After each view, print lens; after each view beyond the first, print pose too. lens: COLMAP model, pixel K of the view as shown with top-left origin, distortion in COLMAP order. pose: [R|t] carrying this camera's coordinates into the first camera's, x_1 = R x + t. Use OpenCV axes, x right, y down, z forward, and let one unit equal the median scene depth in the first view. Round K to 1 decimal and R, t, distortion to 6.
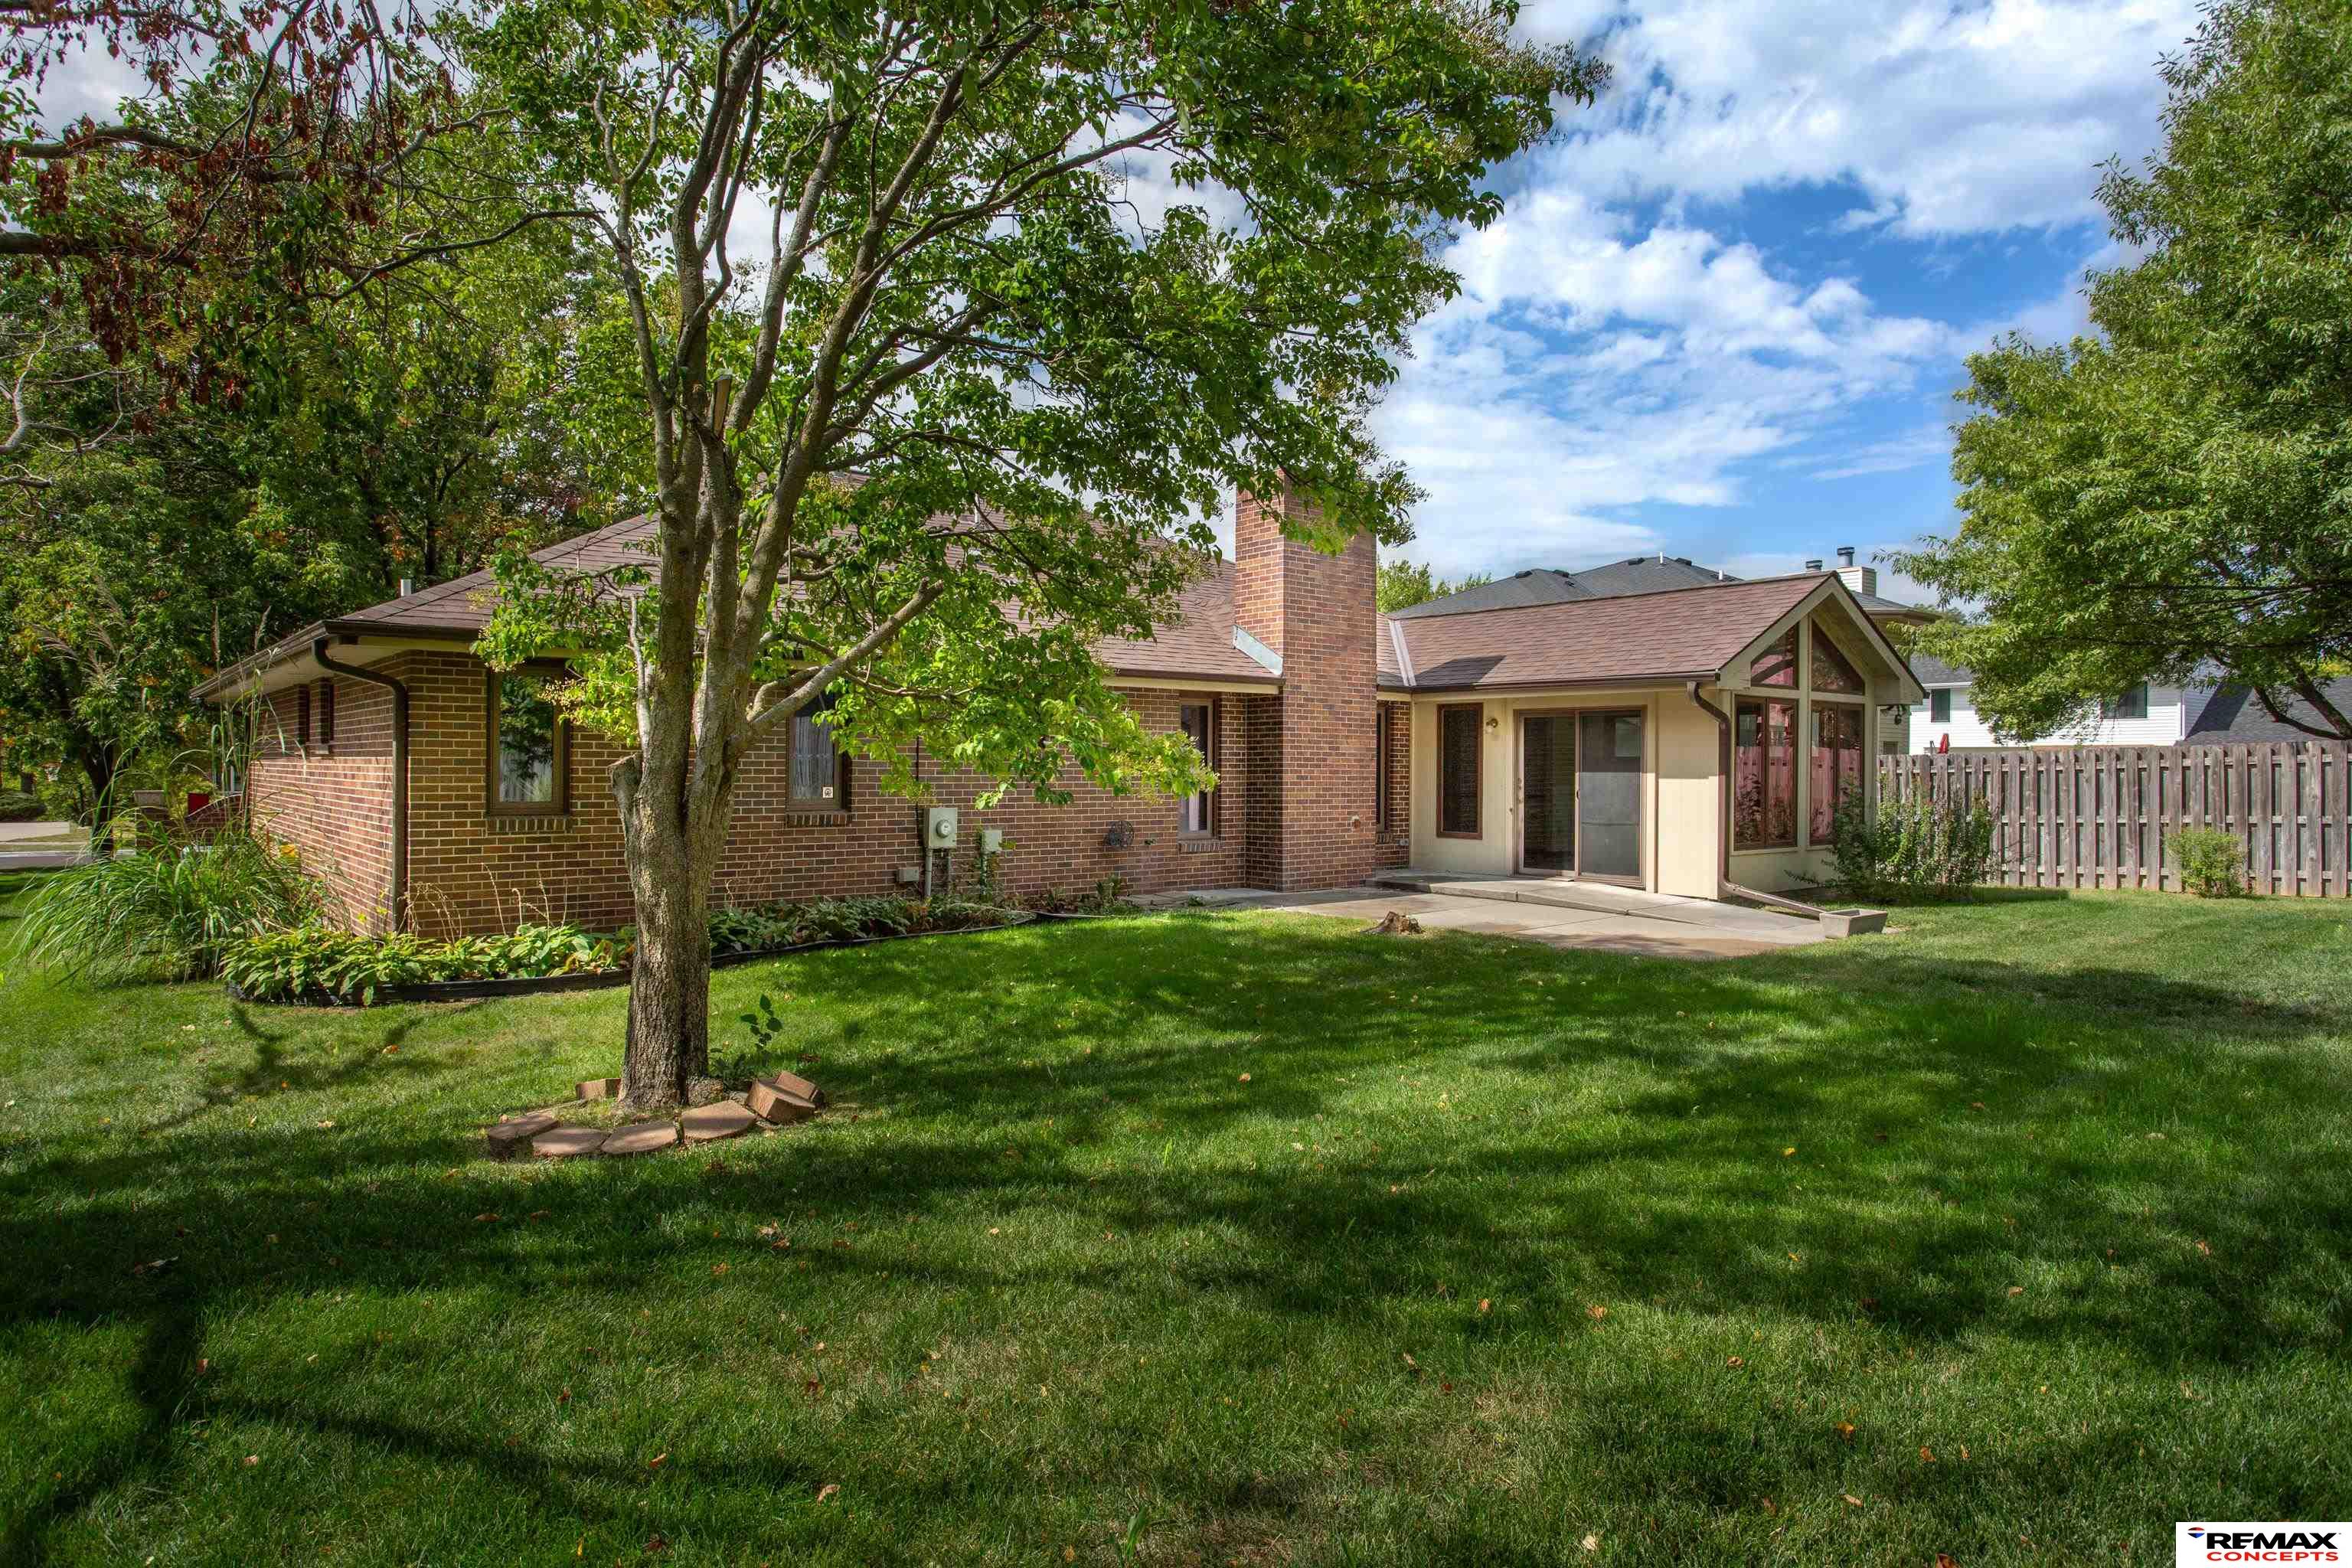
lens RADIAL K [[1418.8, 0, 1176.0], [0, 1418.8, 784.0], [0, 0, 1]] dist [0.000941, -0.053153]
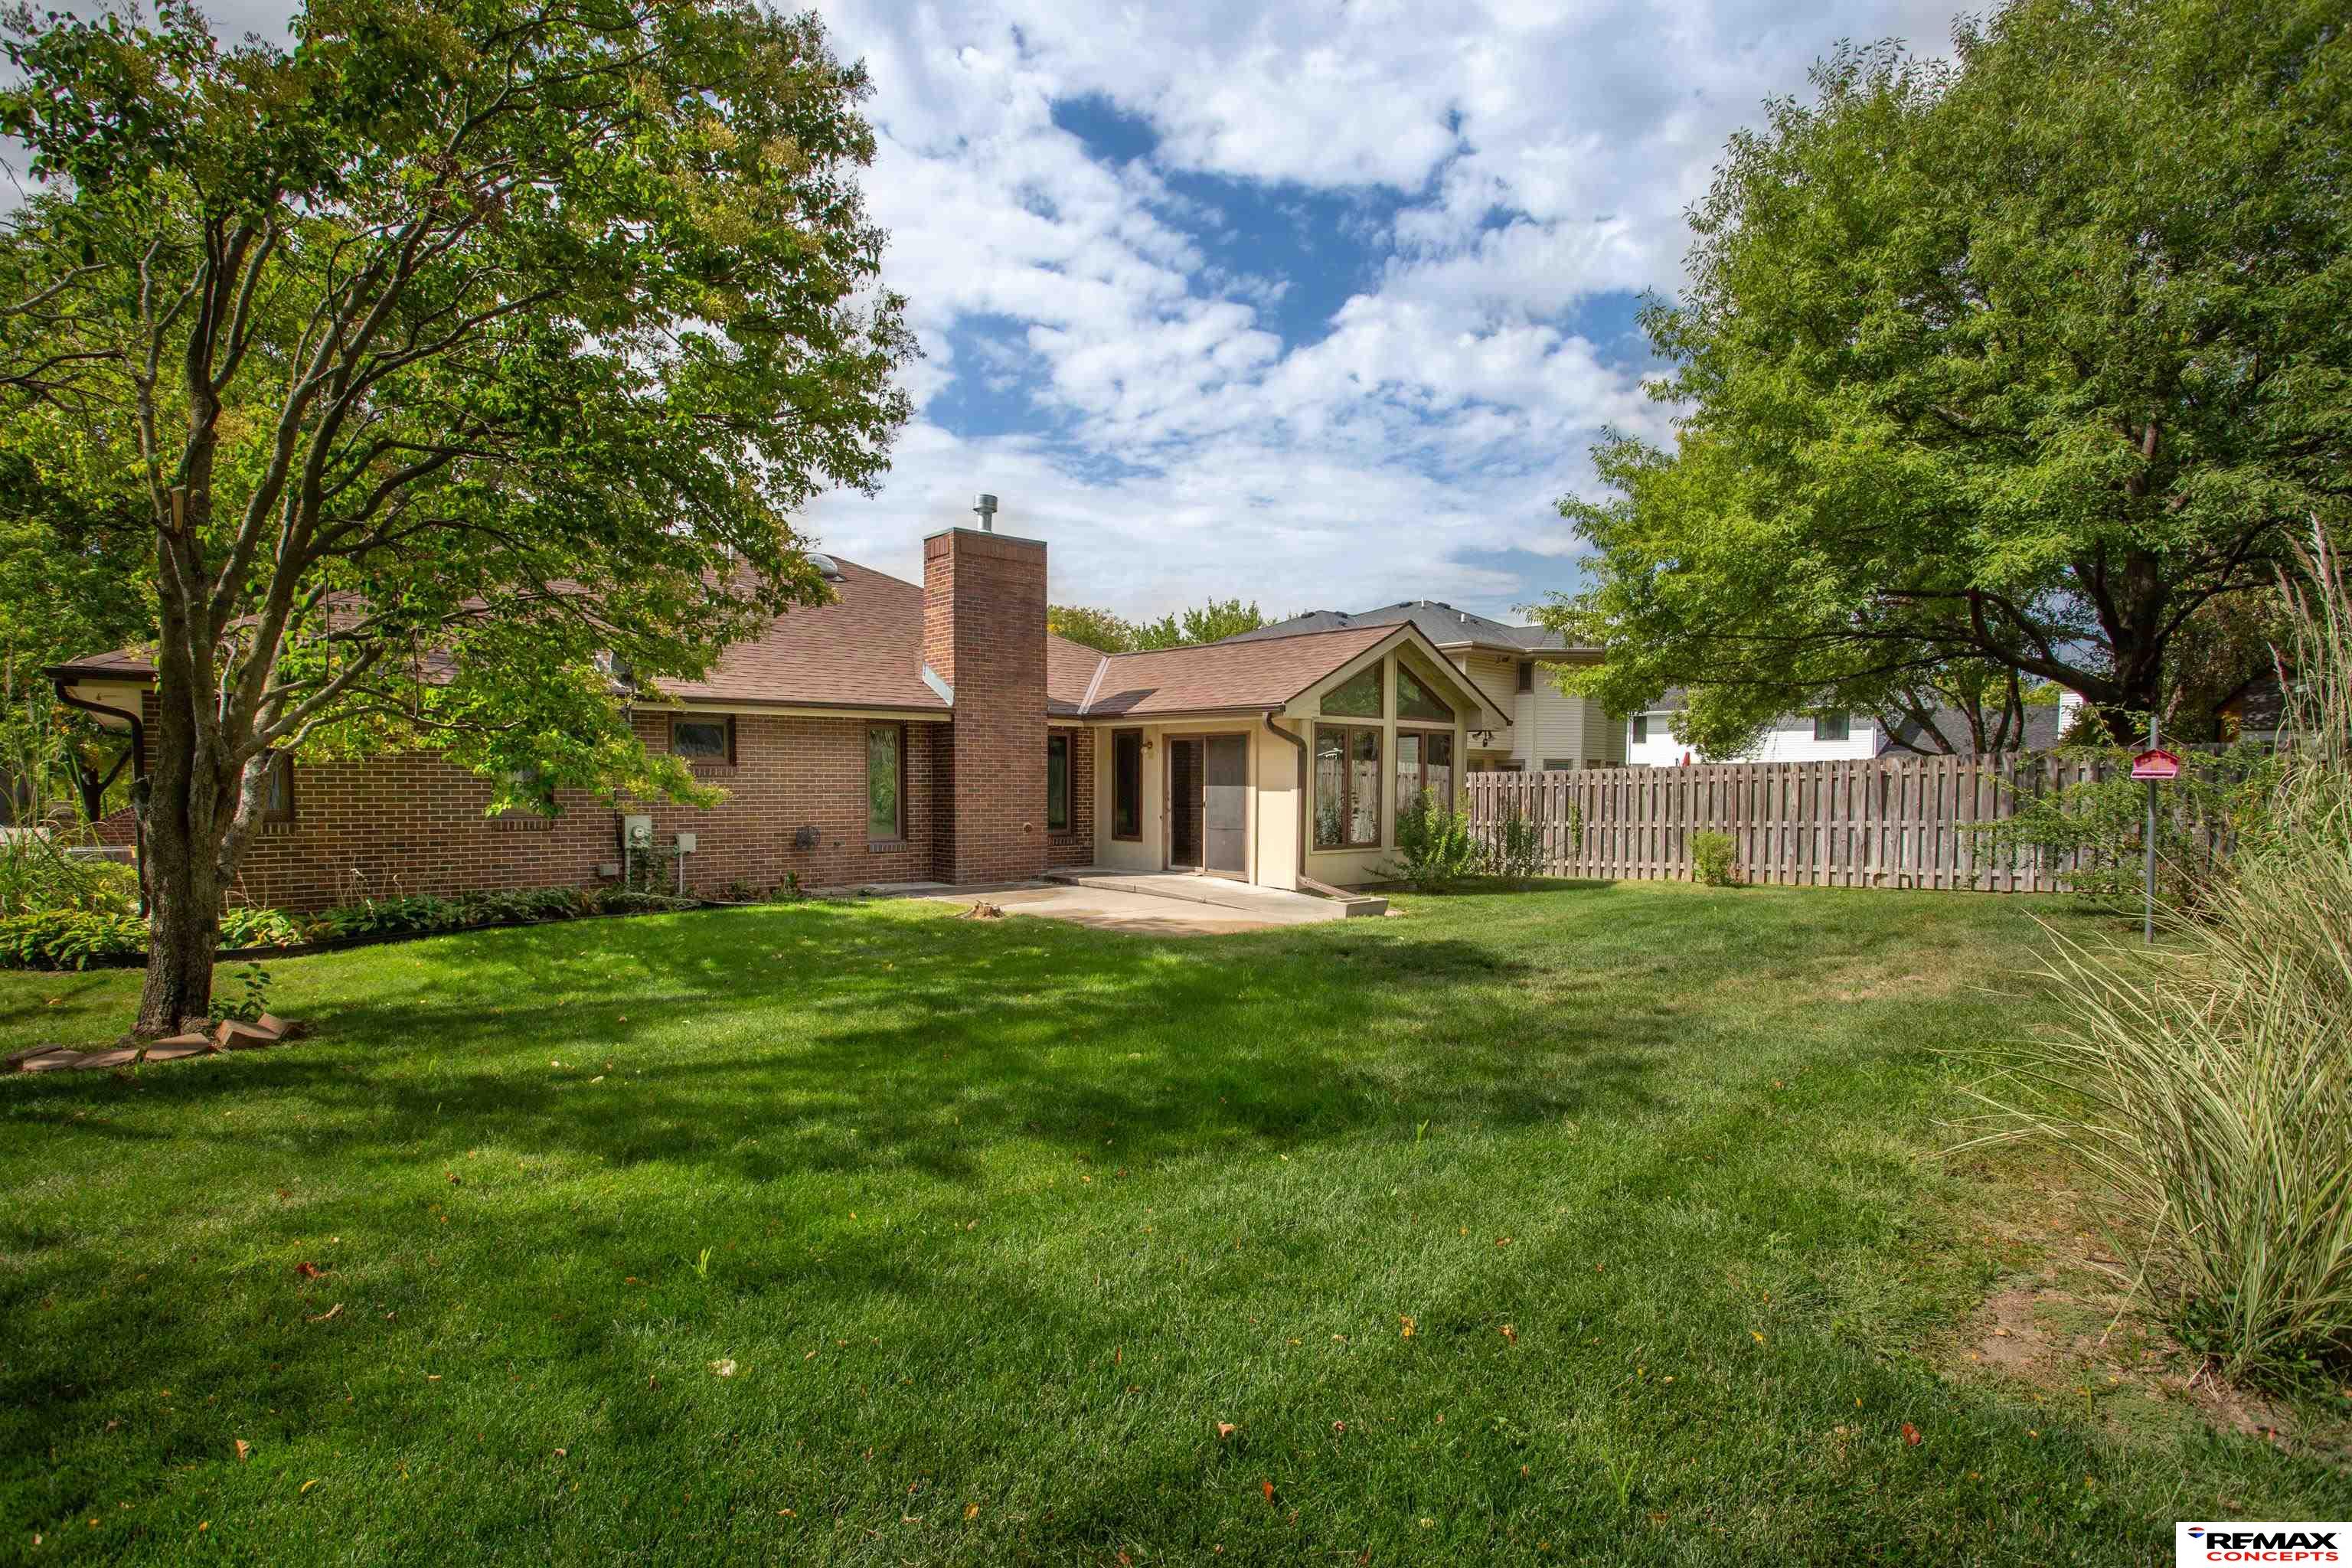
lens RADIAL K [[1251.2, 0, 1176.0], [0, 1251.2, 784.0], [0, 0, 1]] dist [-0.107962, 0.047557]
pose [[0.998739, -0.000009, 0.050210, 0.208146], [0.000457, 0.999960, -0.008916, -0.000449], [-0.050208, 0.008928, 0.998699, -0.064743]]
